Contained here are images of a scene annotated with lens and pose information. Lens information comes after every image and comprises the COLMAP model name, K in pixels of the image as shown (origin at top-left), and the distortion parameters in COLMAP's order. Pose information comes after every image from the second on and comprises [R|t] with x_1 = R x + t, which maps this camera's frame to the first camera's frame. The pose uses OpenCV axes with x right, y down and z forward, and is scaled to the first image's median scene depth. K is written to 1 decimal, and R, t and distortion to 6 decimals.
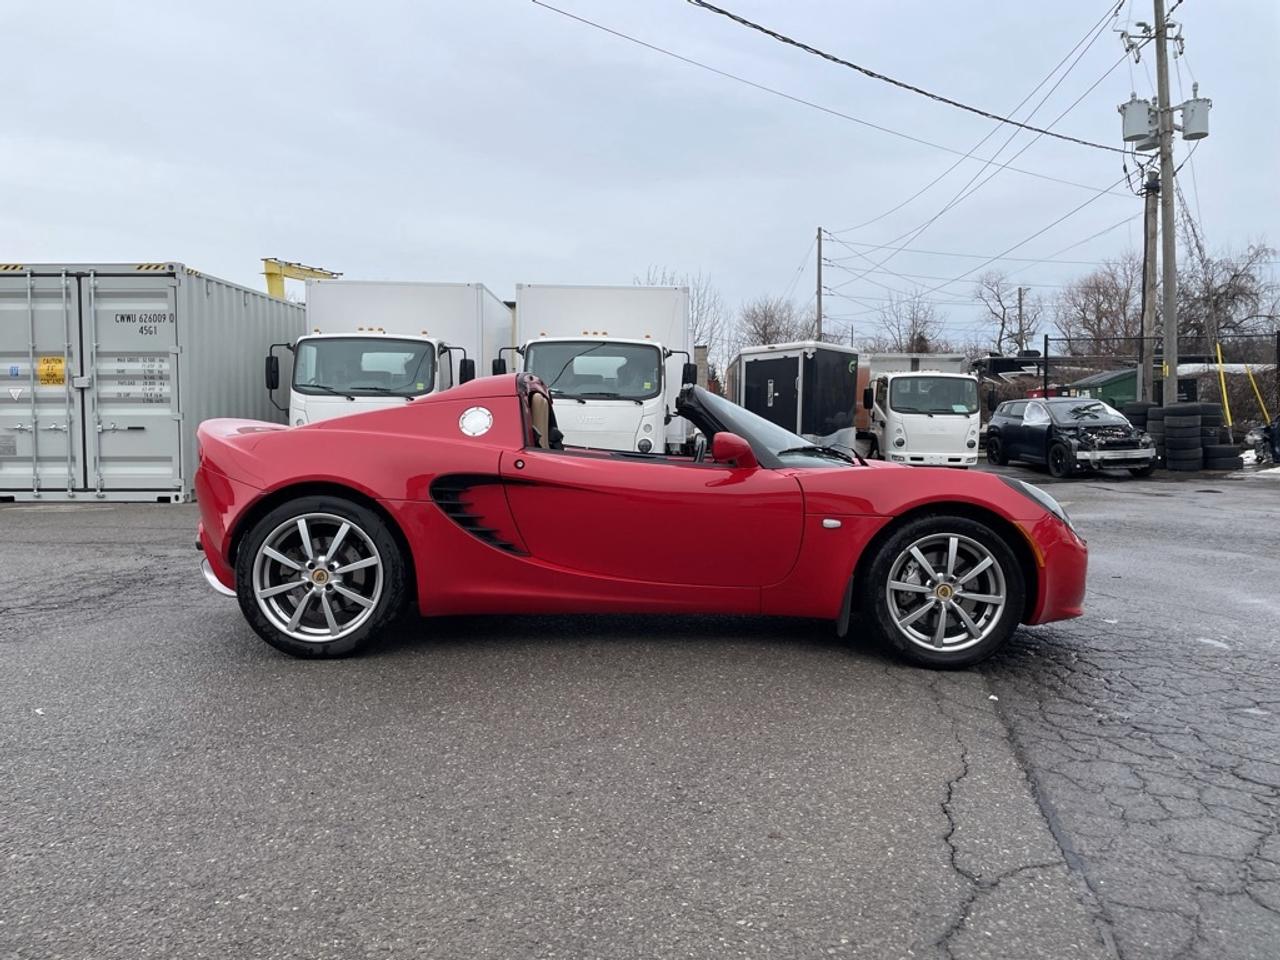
lens RADIAL K [[969.4, 0, 642.1], [0, 969.4, 468.5], [0, 0, 1]] dist [0.059747, -0.074513]
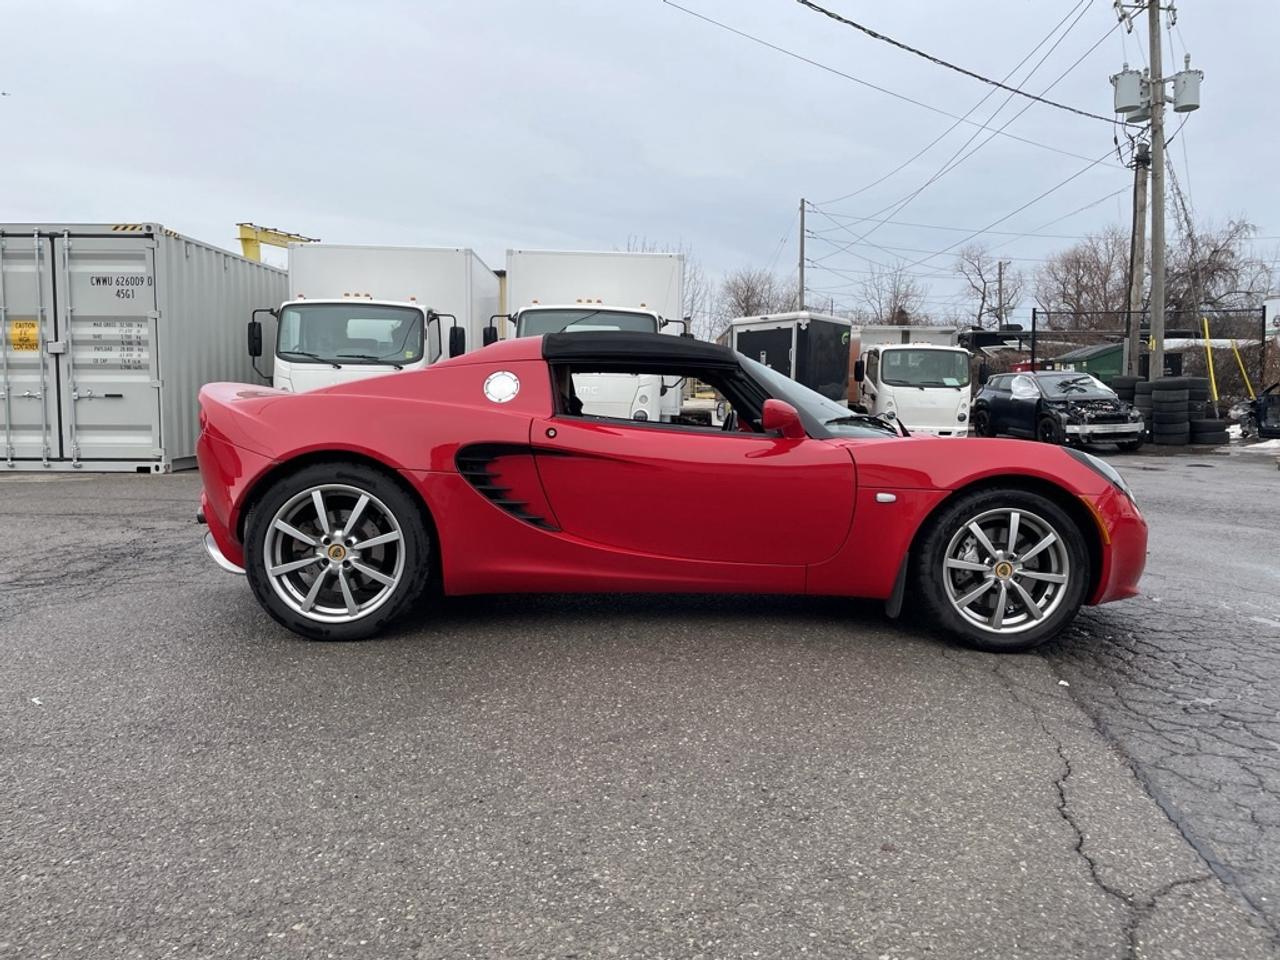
lens RADIAL K [[969.4, 0, 642.4], [0, 969.4, 470.6], [0, 0, 1]] dist [0.059747, -0.074513]
pose [[0.999710, 0.003870, 0.023772, -0.057948], [-0.004585, 0.999537, 0.030087, 0.003469], [-0.023644, -0.030187, 0.999265, 0.065078]]
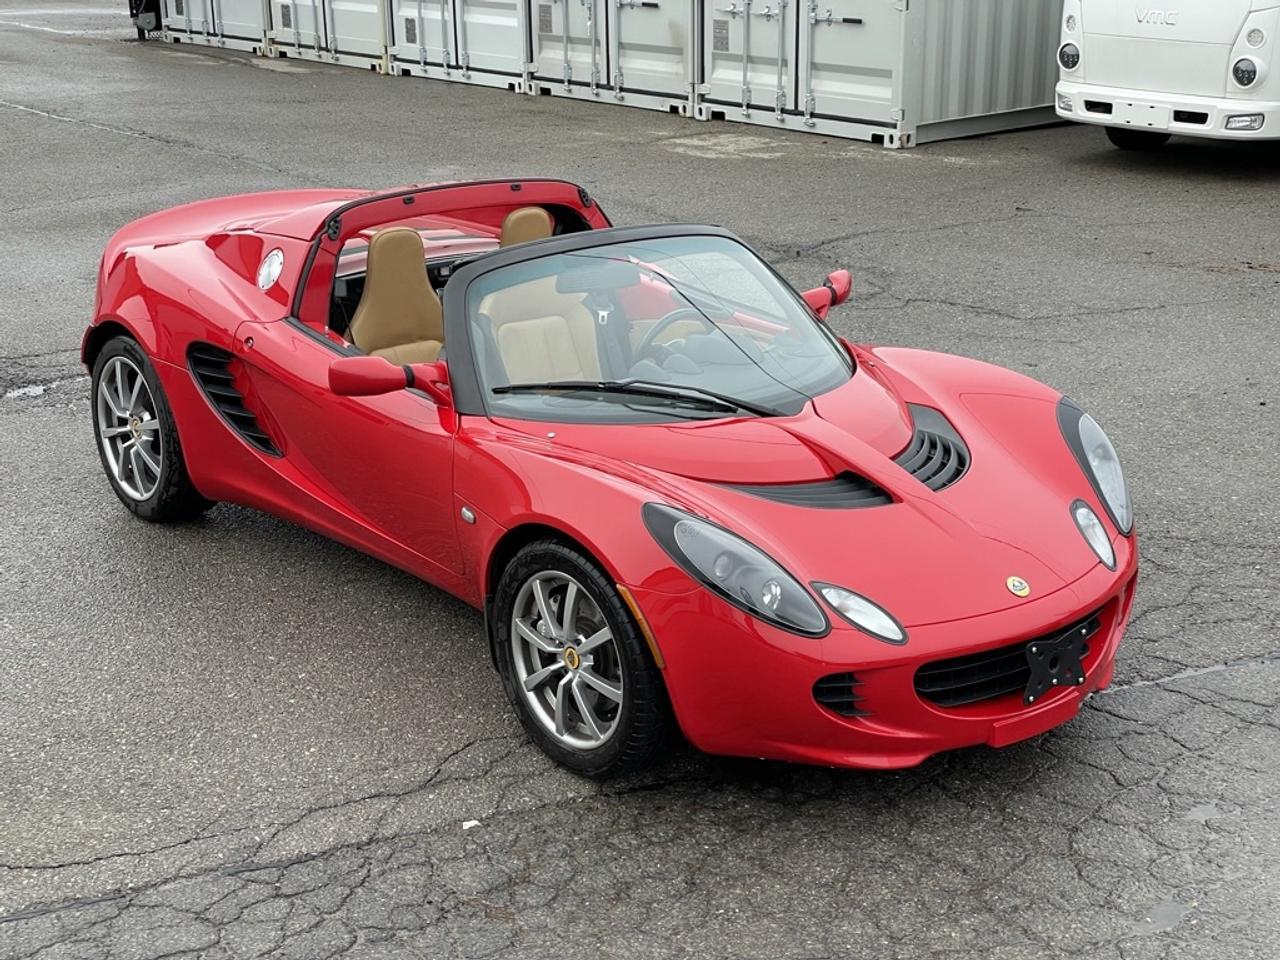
lens RADIAL K [[1906.1, 0, 643.5], [0, 1906.1, 481.5], [0, 0, 1]] dist [0.105681, 0.000000]
pose [[0.634465, 0.234831, -0.736416, 1.168693], [-0.024028, 0.958264, 0.284873, -0.325082], [0.772578, -0.163048, 0.613628, 0.265910]]
